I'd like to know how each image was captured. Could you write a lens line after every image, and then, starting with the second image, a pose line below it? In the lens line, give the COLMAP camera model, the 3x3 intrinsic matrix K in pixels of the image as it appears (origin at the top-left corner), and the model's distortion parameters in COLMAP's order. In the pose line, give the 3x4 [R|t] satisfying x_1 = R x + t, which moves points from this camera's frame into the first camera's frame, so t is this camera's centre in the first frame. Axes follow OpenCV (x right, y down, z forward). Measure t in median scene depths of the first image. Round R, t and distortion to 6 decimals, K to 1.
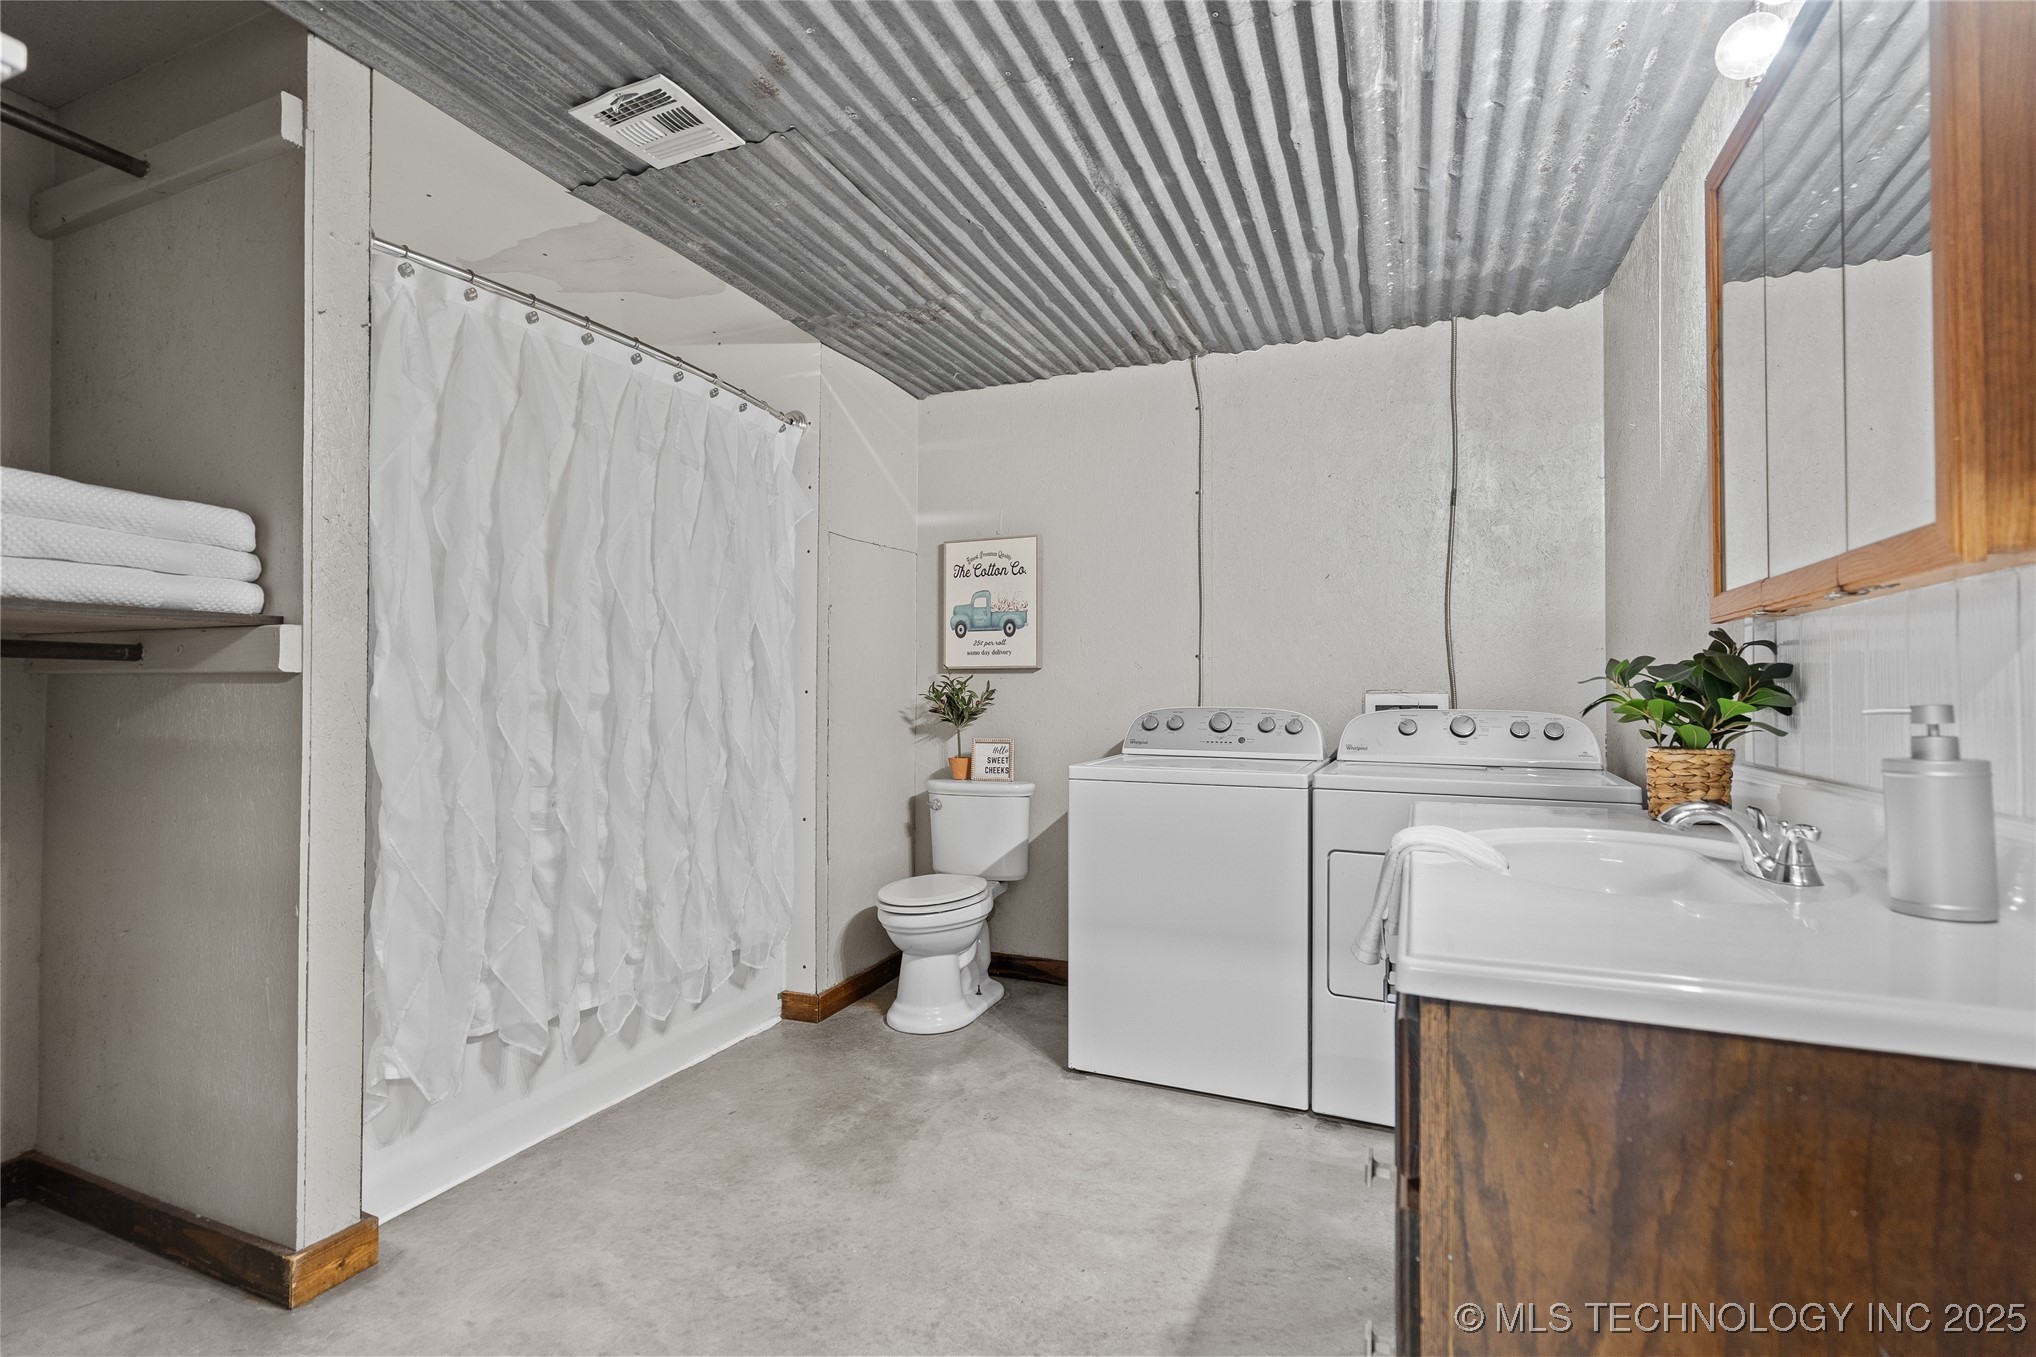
lens RADIAL K [[937.7, 0, 1018.0], [0, 937.7, 678.5], [0, 0, 1]] dist [-0.001746, 0.000852]
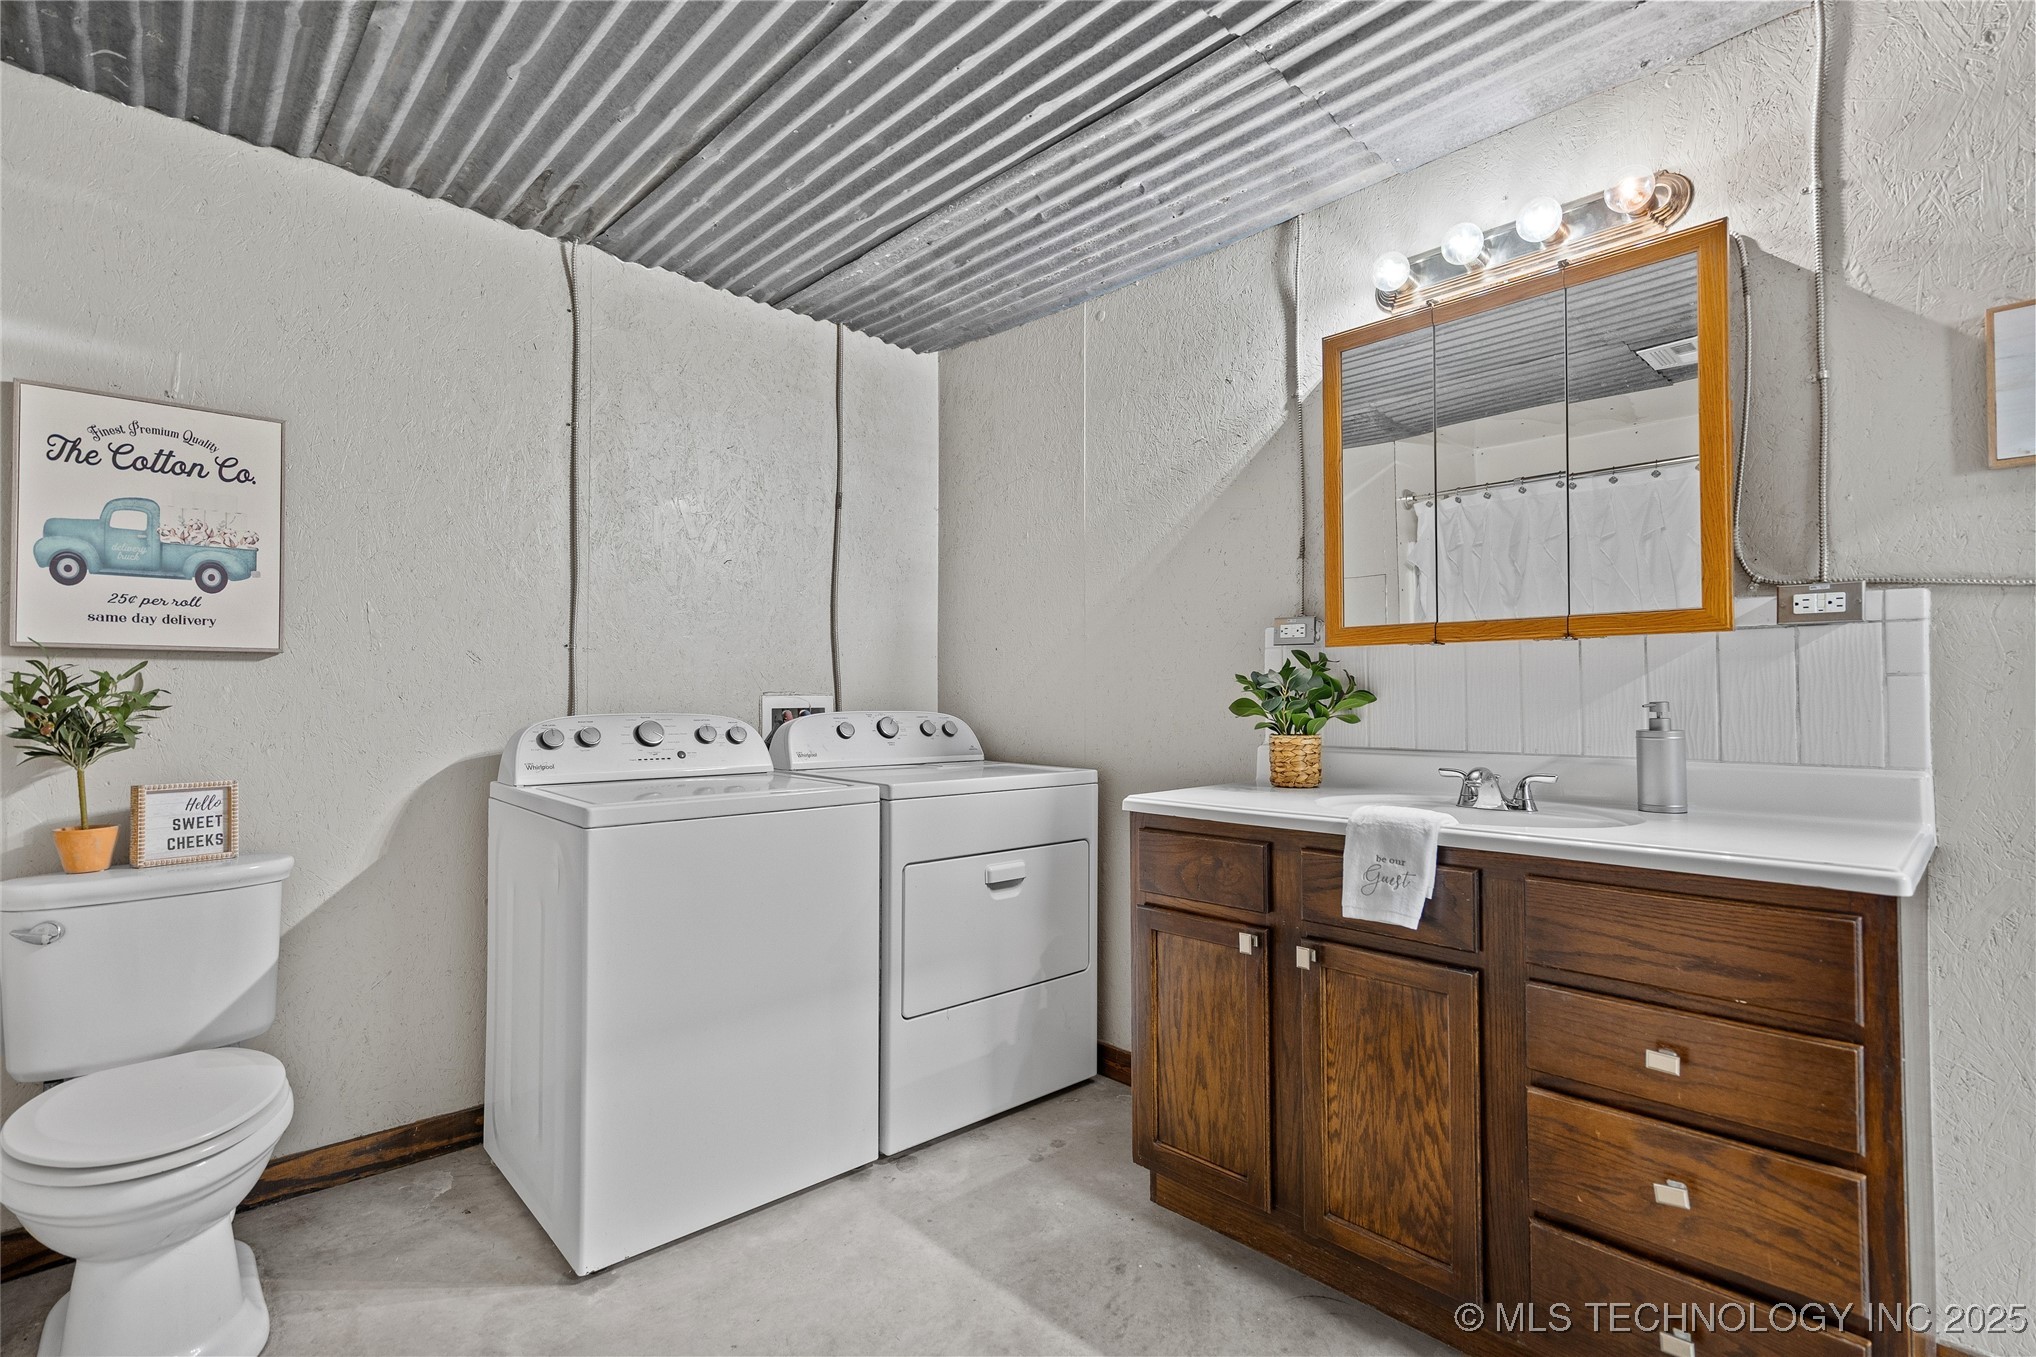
lens RADIAL K [[937.7, 0, 1018.0], [0, 937.7, 678.5], [0, 0, 1]] dist [-0.001746, 0.000852]
pose [[0.398024, 0.014291, 0.917264, -0.332878], [-0.013321, 0.999863, -0.009798, 0.004328], [-0.917278, -0.008320, 0.398160, 0.368344]]
